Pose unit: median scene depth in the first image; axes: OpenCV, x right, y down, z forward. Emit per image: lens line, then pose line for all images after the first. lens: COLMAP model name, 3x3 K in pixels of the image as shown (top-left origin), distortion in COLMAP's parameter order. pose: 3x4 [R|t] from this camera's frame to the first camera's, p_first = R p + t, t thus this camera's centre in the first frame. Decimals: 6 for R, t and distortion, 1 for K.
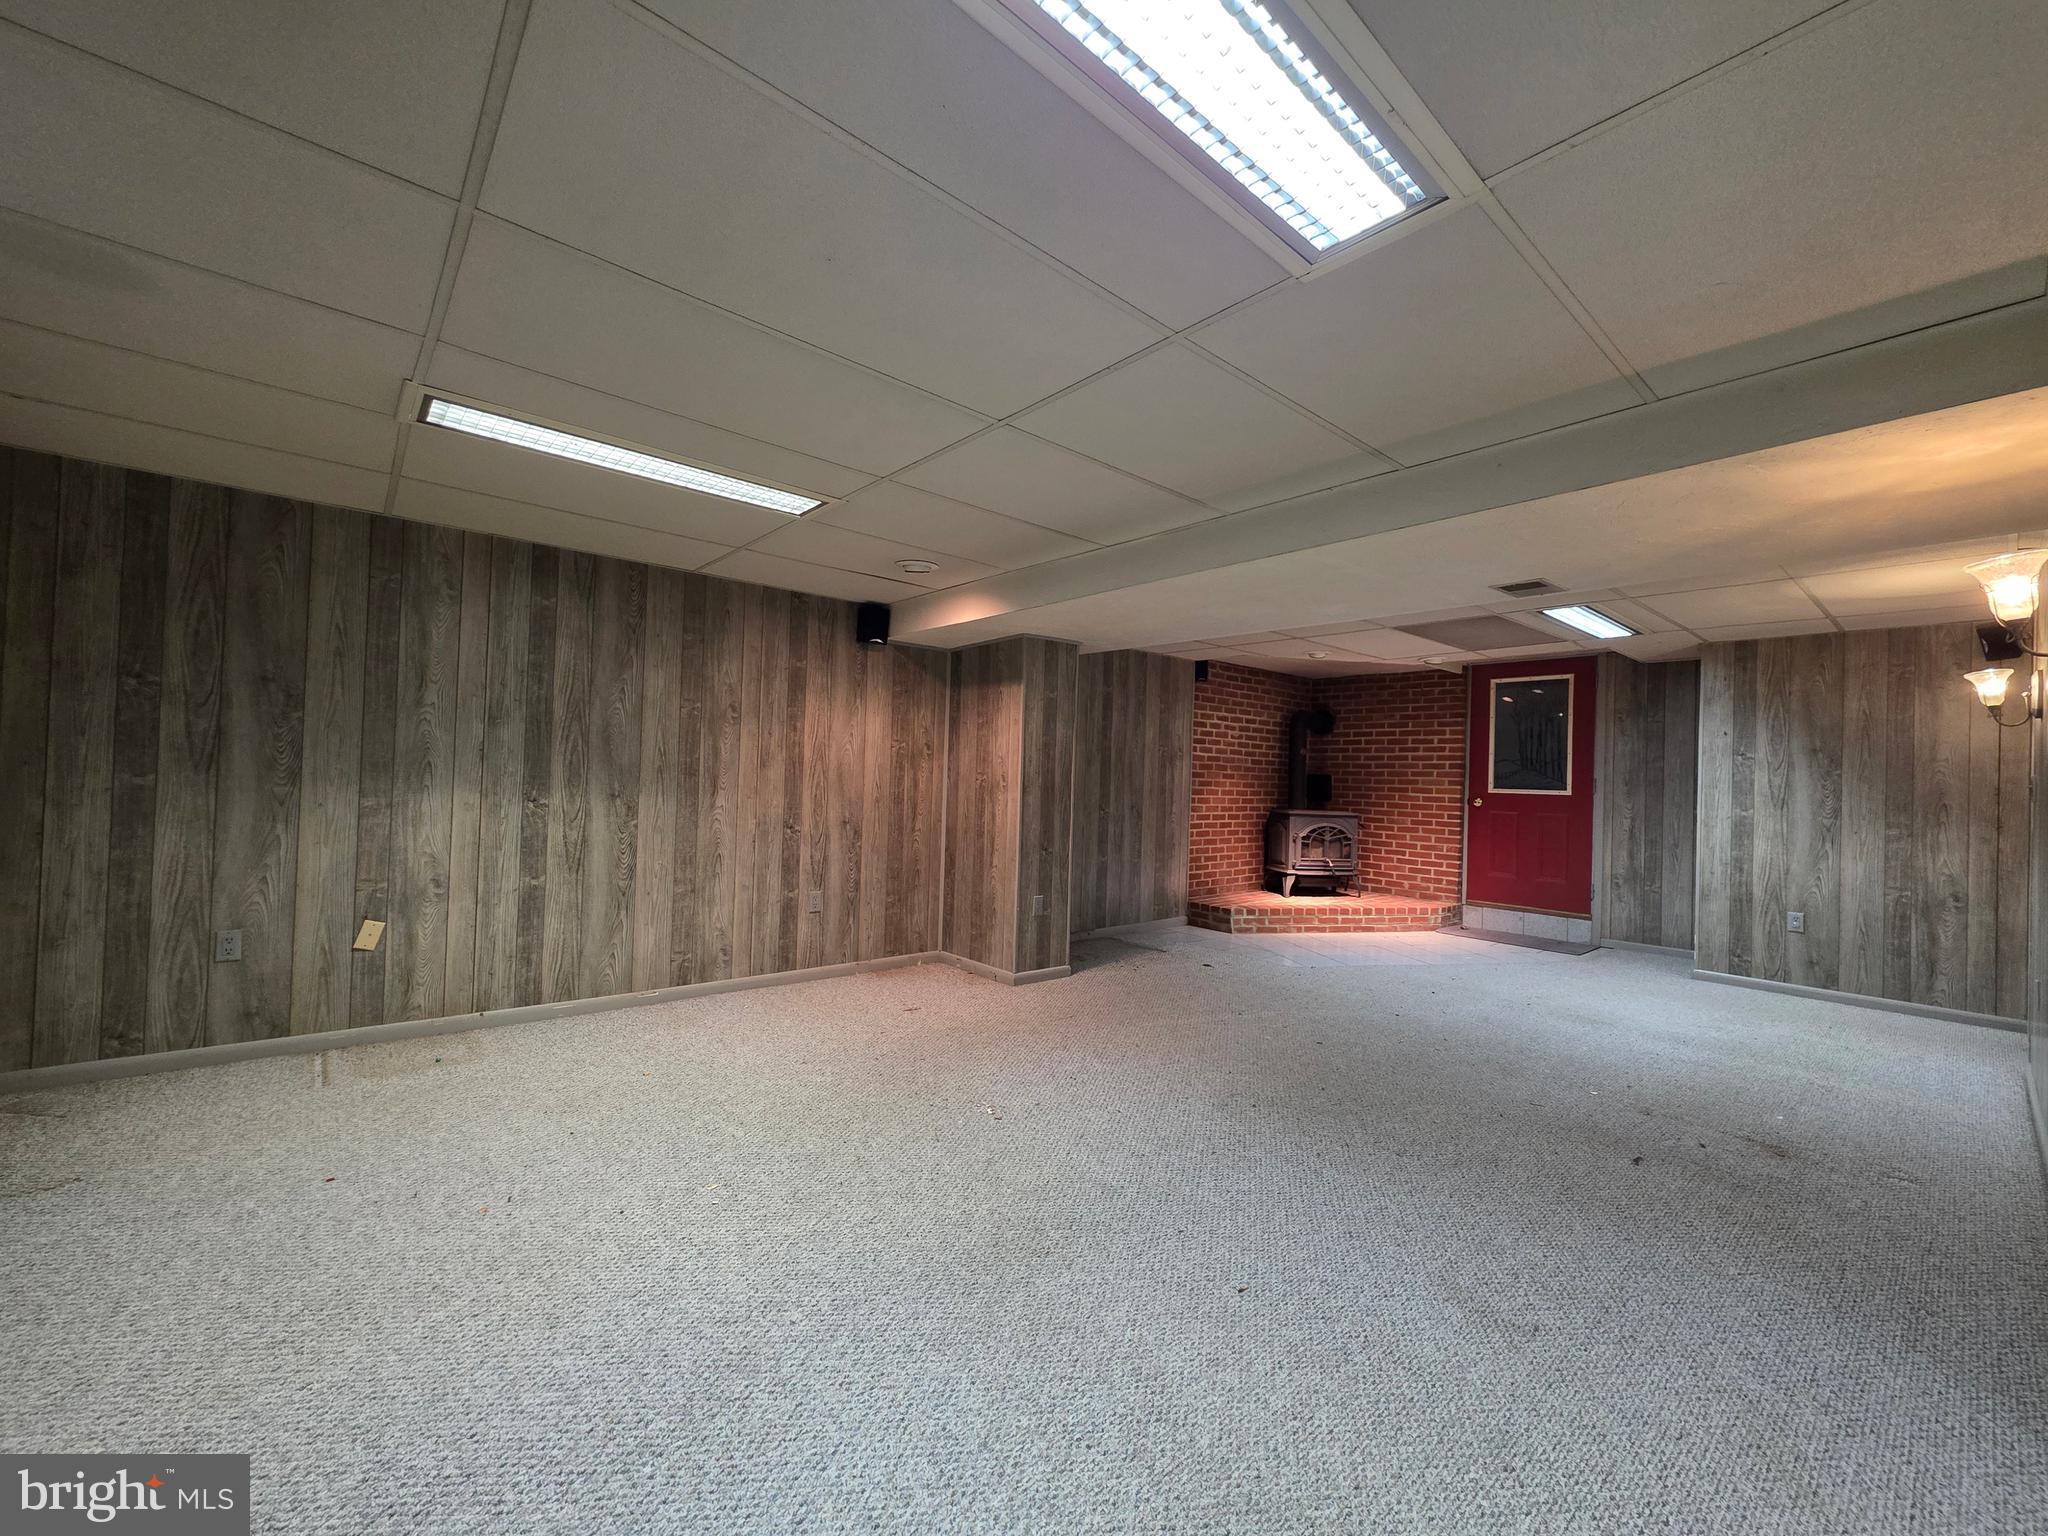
lens RADIAL K [[815.9, 0, 1017.1], [0, 815.9, 764.1], [0, 0, 1]] dist [0.006445, -0.000919]
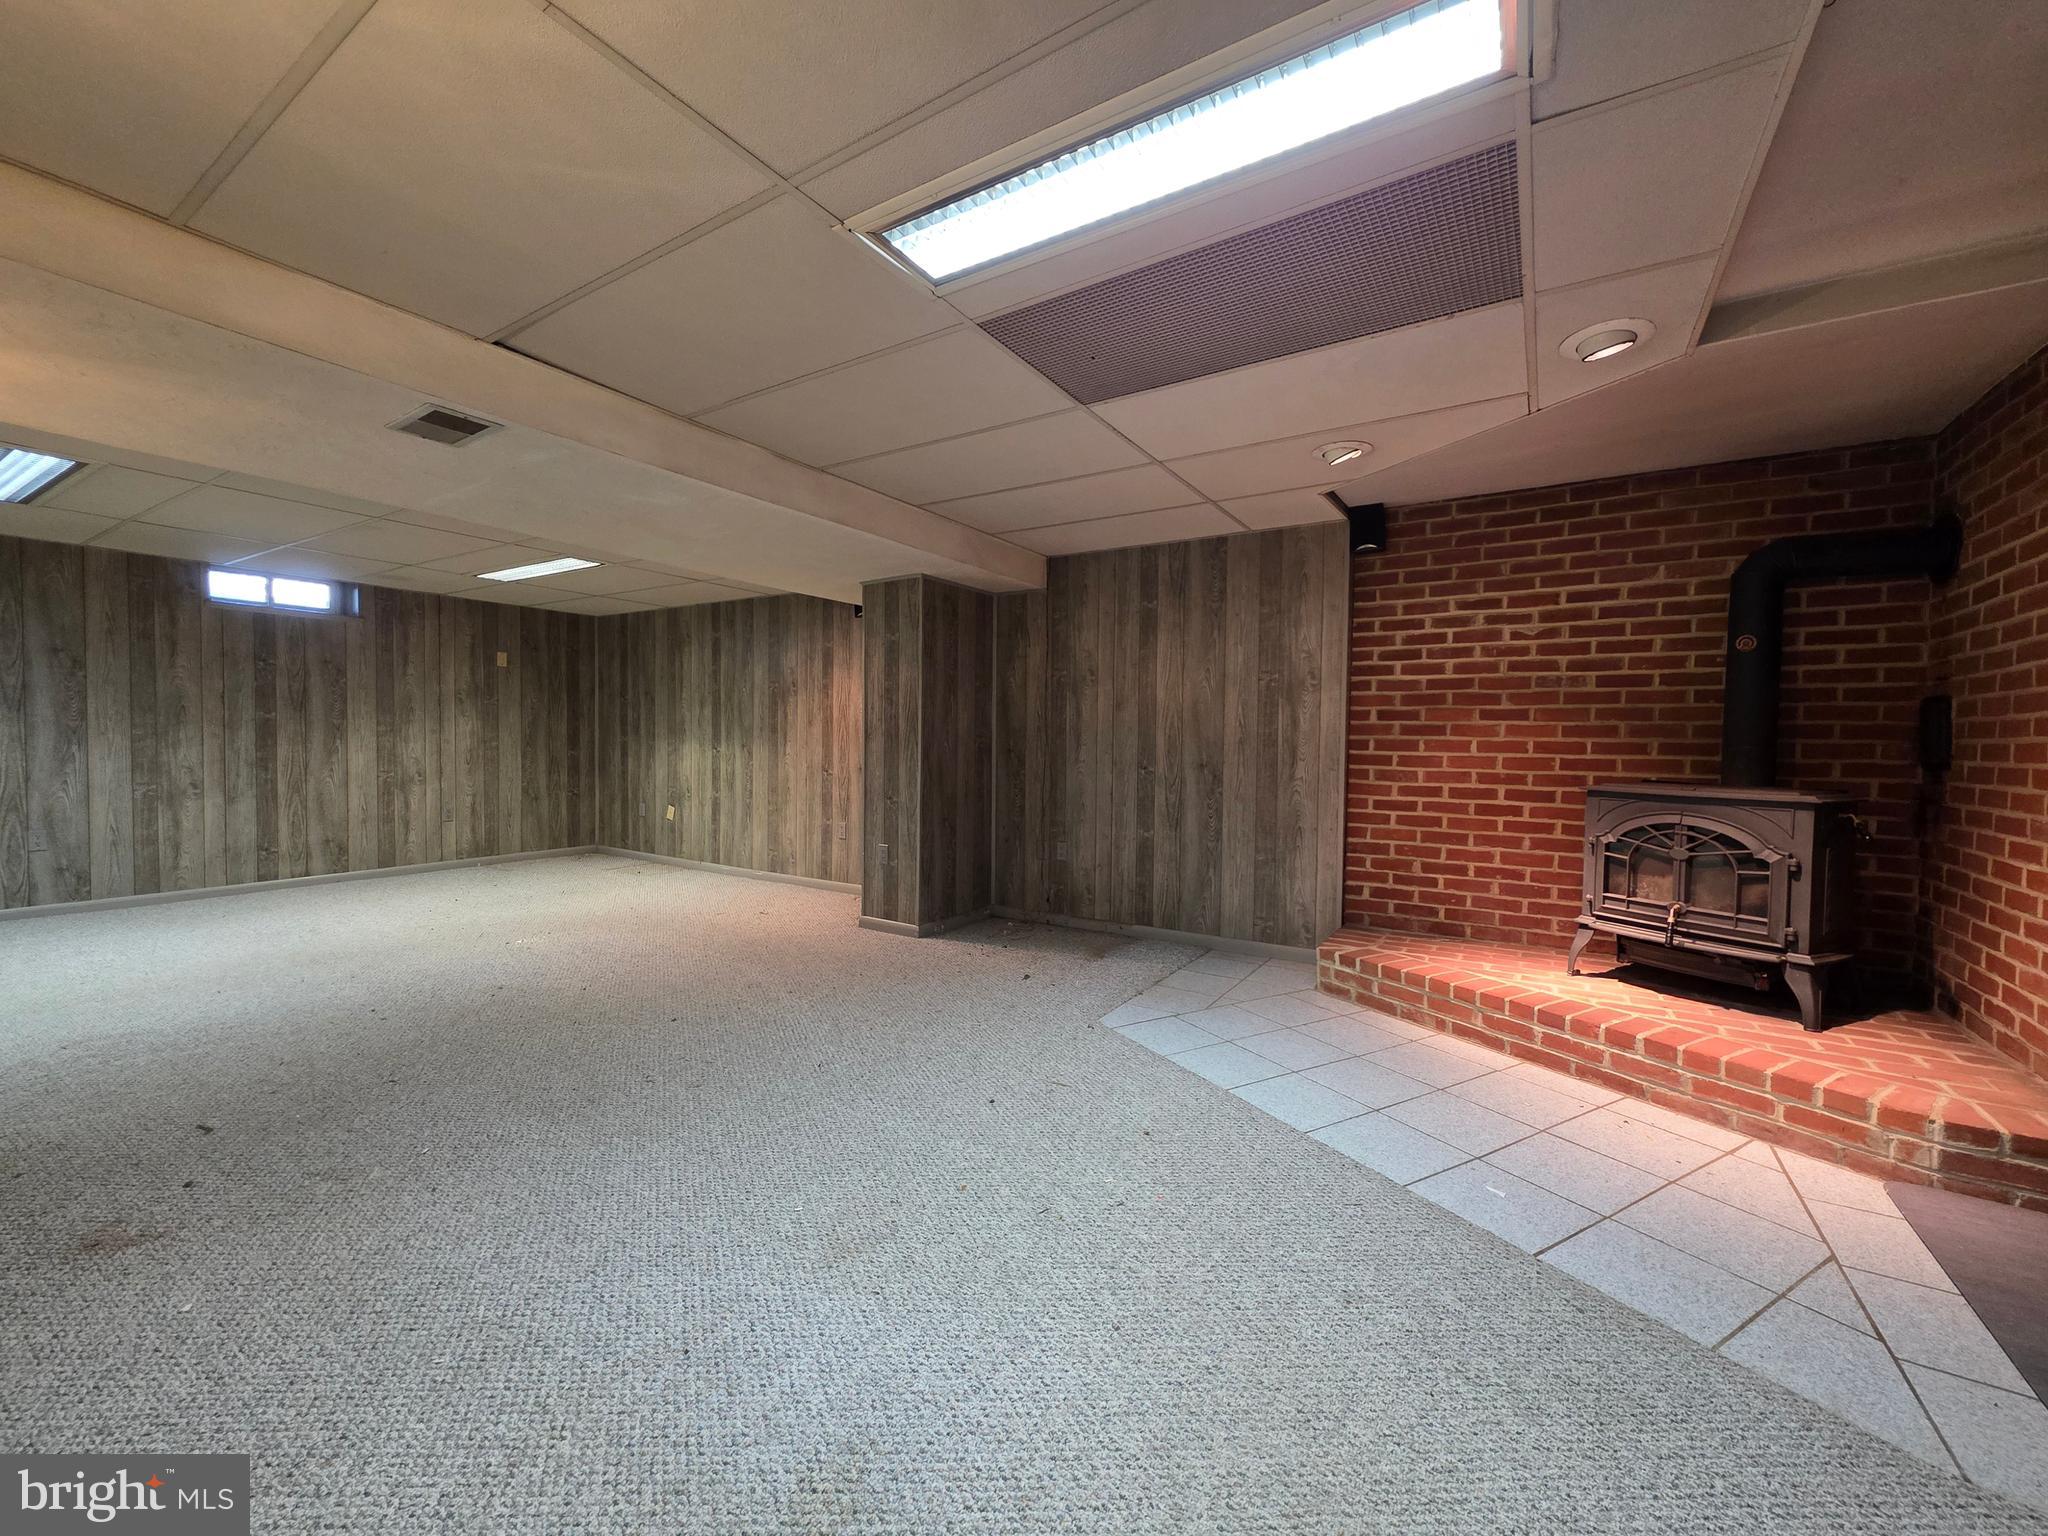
lens RADIAL K [[815.9, 0, 1023.7], [0, 815.9, 763.0], [0, 0, 1]] dist [0.006445, -0.000919]
pose [[0.301048, -0.001895, -0.953607, 0.734185], [0.011163, 0.999937, 0.001537, 0.045738], [0.953544, -0.011108, 0.301050, 0.626762]]
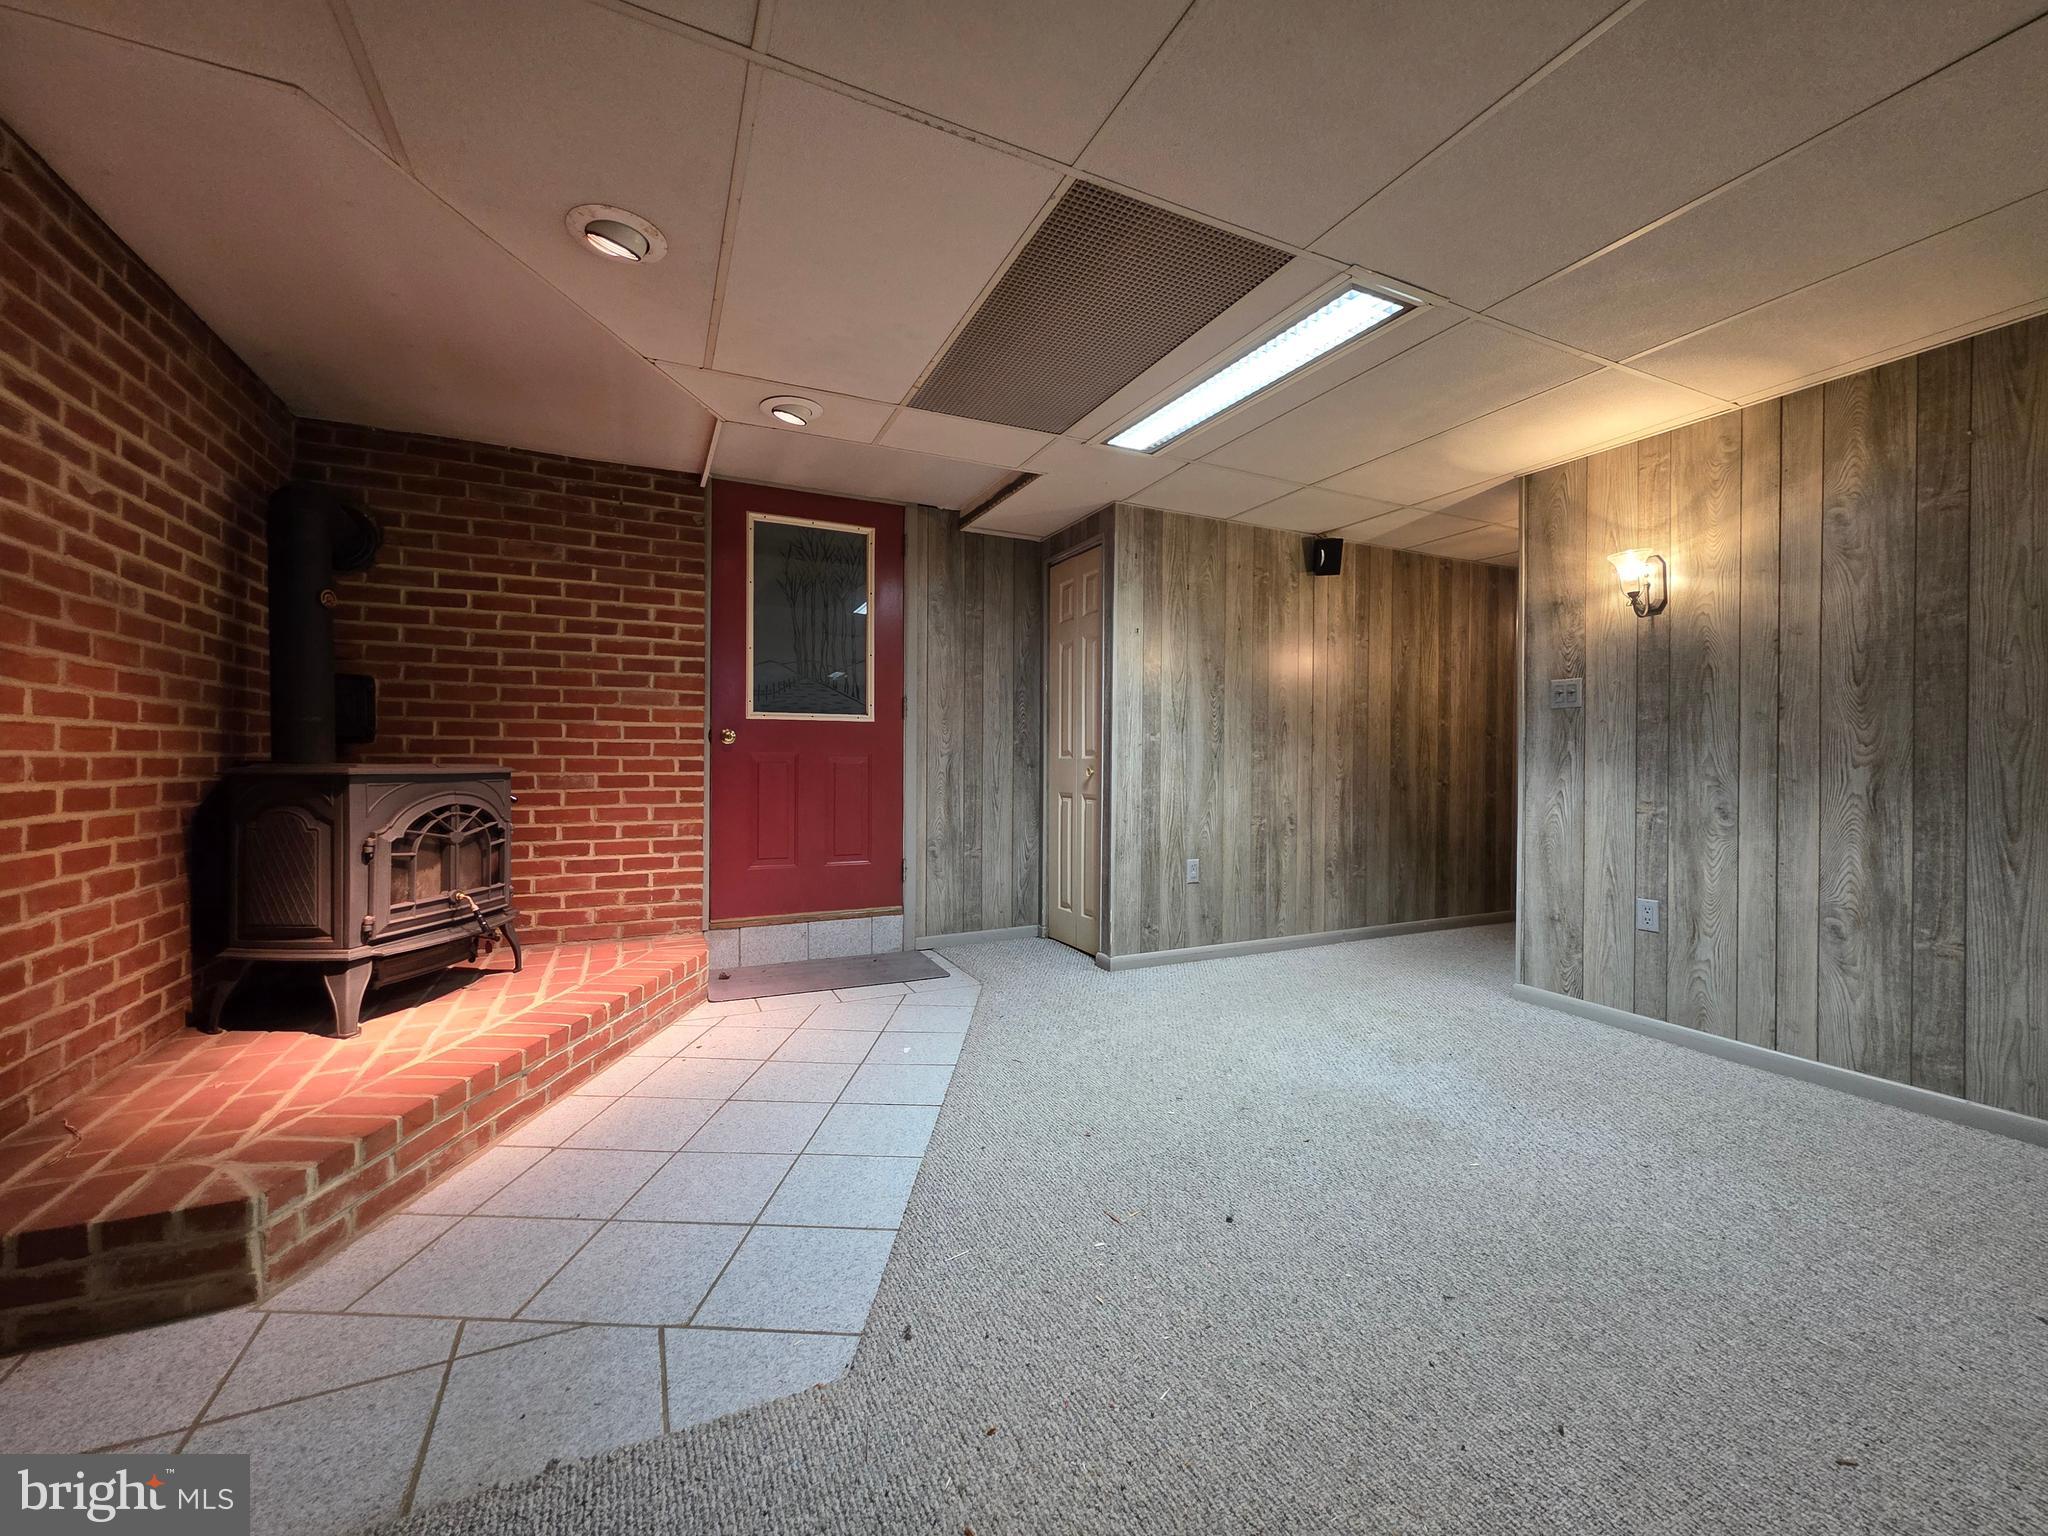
lens RADIAL K [[815.9, 0, 1019.6], [0, 815.9, 765.6], [0, 0, 1]] dist [0.006445, -0.000919]
pose [[0.255618, -0.035940, 0.966109, 0.098304], [-0.013970, 0.999067, 0.040863, 0.043917], [-0.966677, -0.023942, 0.254878, 0.726595]]
